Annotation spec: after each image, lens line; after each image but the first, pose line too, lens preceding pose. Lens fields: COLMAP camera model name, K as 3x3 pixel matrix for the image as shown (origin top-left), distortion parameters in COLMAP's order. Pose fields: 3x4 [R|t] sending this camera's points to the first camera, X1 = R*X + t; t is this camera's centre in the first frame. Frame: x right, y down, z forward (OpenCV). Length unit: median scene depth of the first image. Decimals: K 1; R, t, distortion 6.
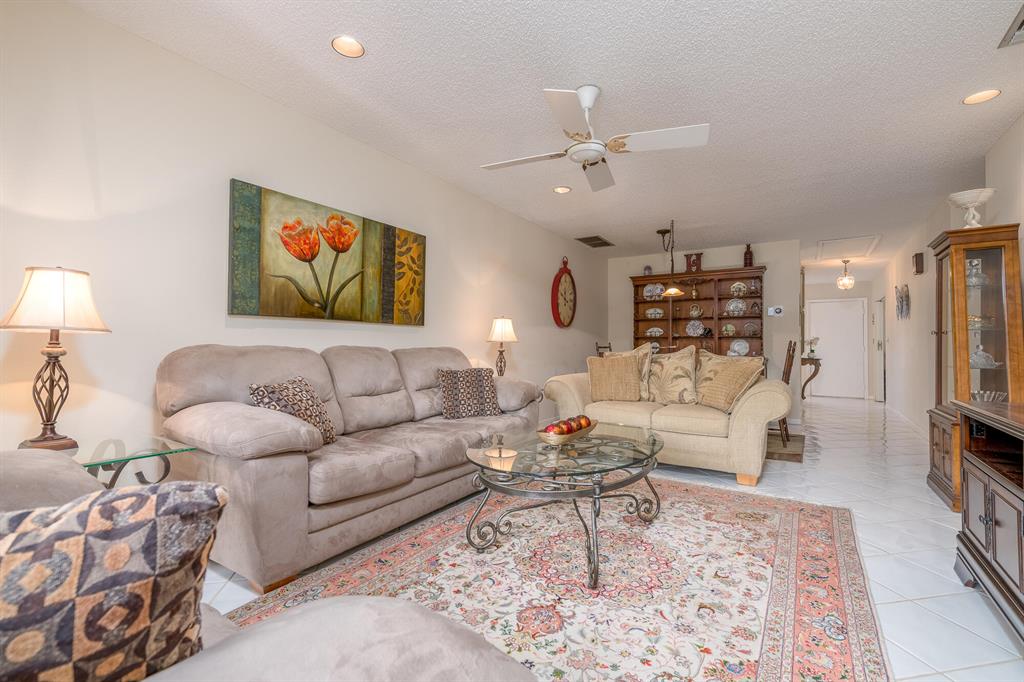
lens RADIAL K [[458.2, 0, 525.4], [0, 458.2, 335.5], [0, 0, 1]] dist [0.017240, -0.000772]
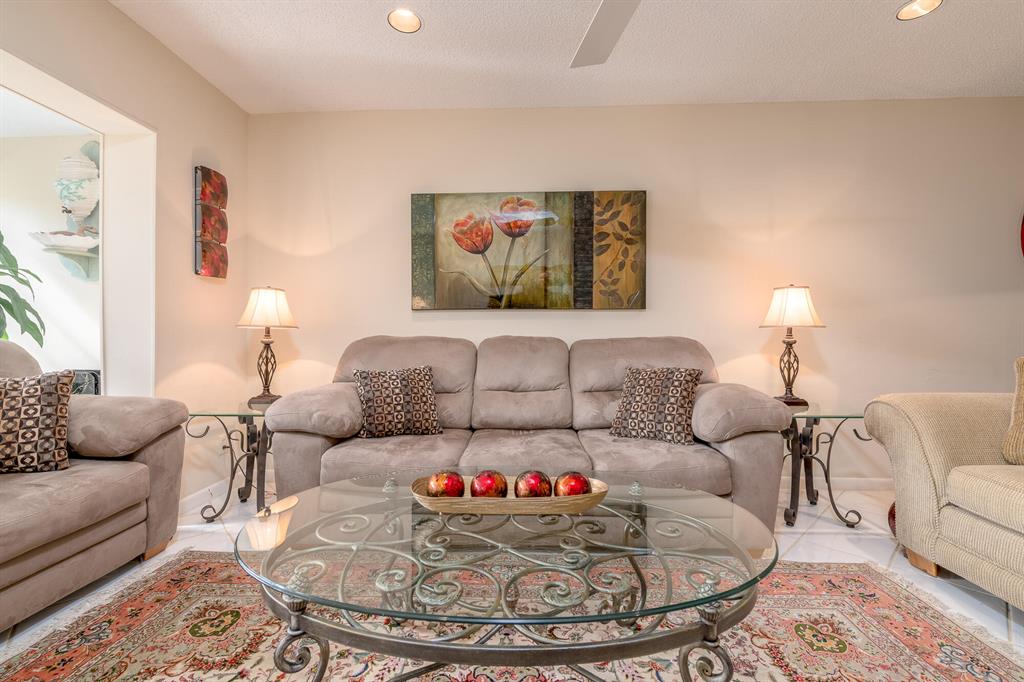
lens RADIAL K [[443.5, 0, 508.0], [0, 443.5, 339.1], [0, 0, 1]] dist [0.010794, -0.000189]
pose [[0.485885, -0.004042, -0.874013, 0.395495], [0.025422, 0.999632, 0.009510, 0.020228], [0.873653, -0.026840, 0.485809, 0.553852]]
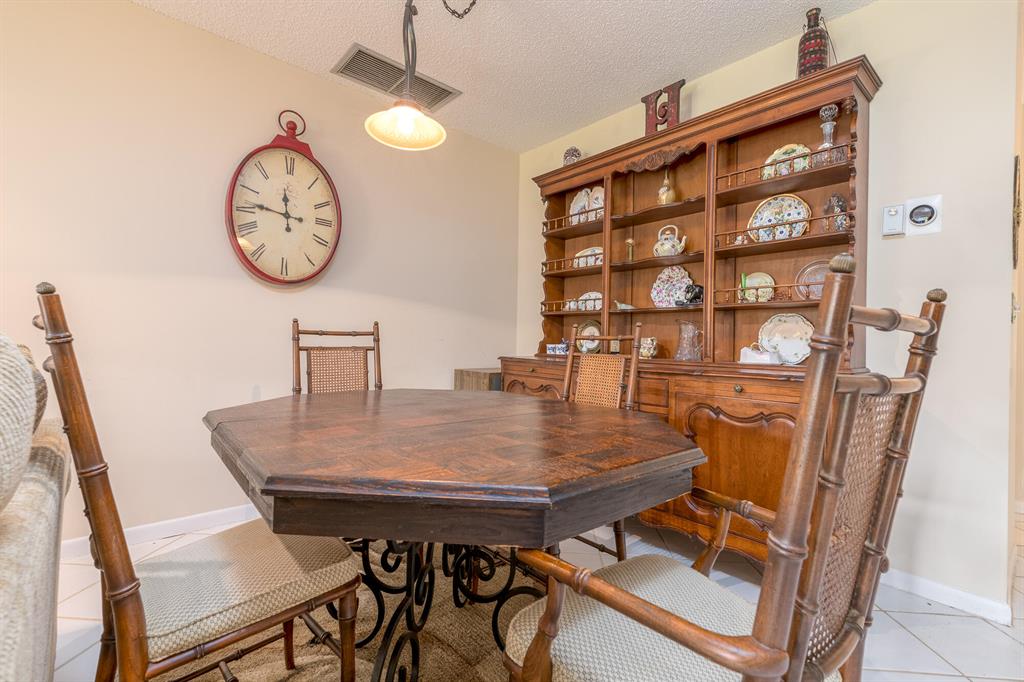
lens RADIAL K [[458.2, 0, 520.8], [0, 458.2, 340.2], [0, 0, 1]] dist [0.017240, -0.000772]
pose [[0.960748, 0.007445, -0.277323, 0.785855], [-0.000501, 0.999685, 0.025102, 0.040087], [0.277423, -0.023977, 0.960449, 1.311042]]
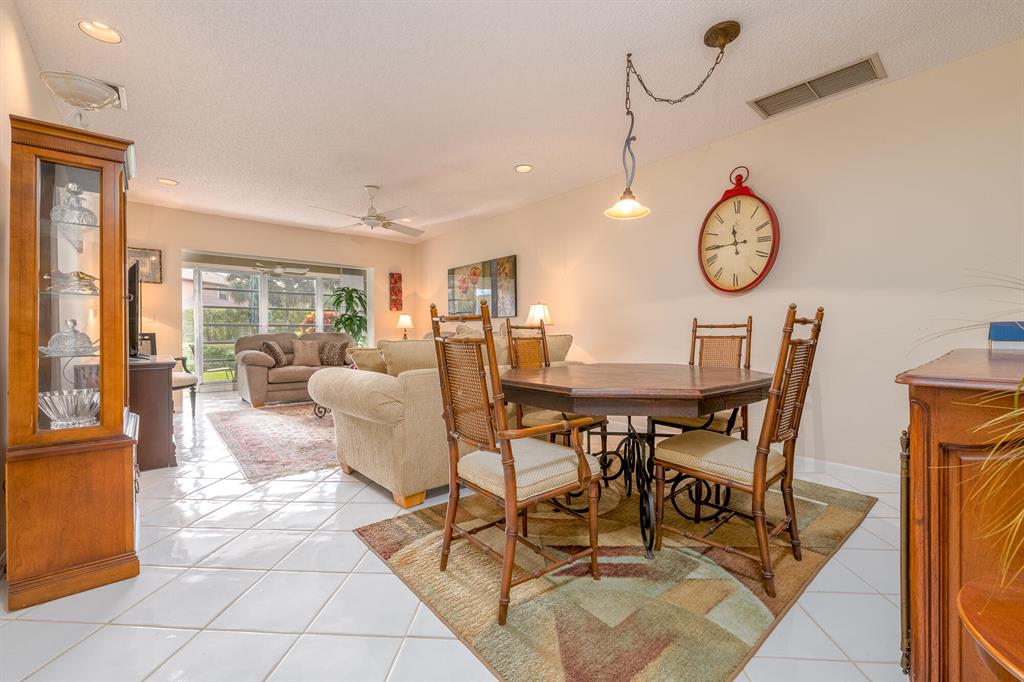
lens RADIAL K [[419.8, 0, 509.6], [0, 419.8, 344.7], [0, 0, 1]] dist [0.014501, 0.000101]
pose [[-0.310736, 0.026092, -0.950138, 1.336890], [0.031708, 0.999351, 0.017073, 0.057433], [0.949967, -0.024822, -0.311362, 1.761262]]
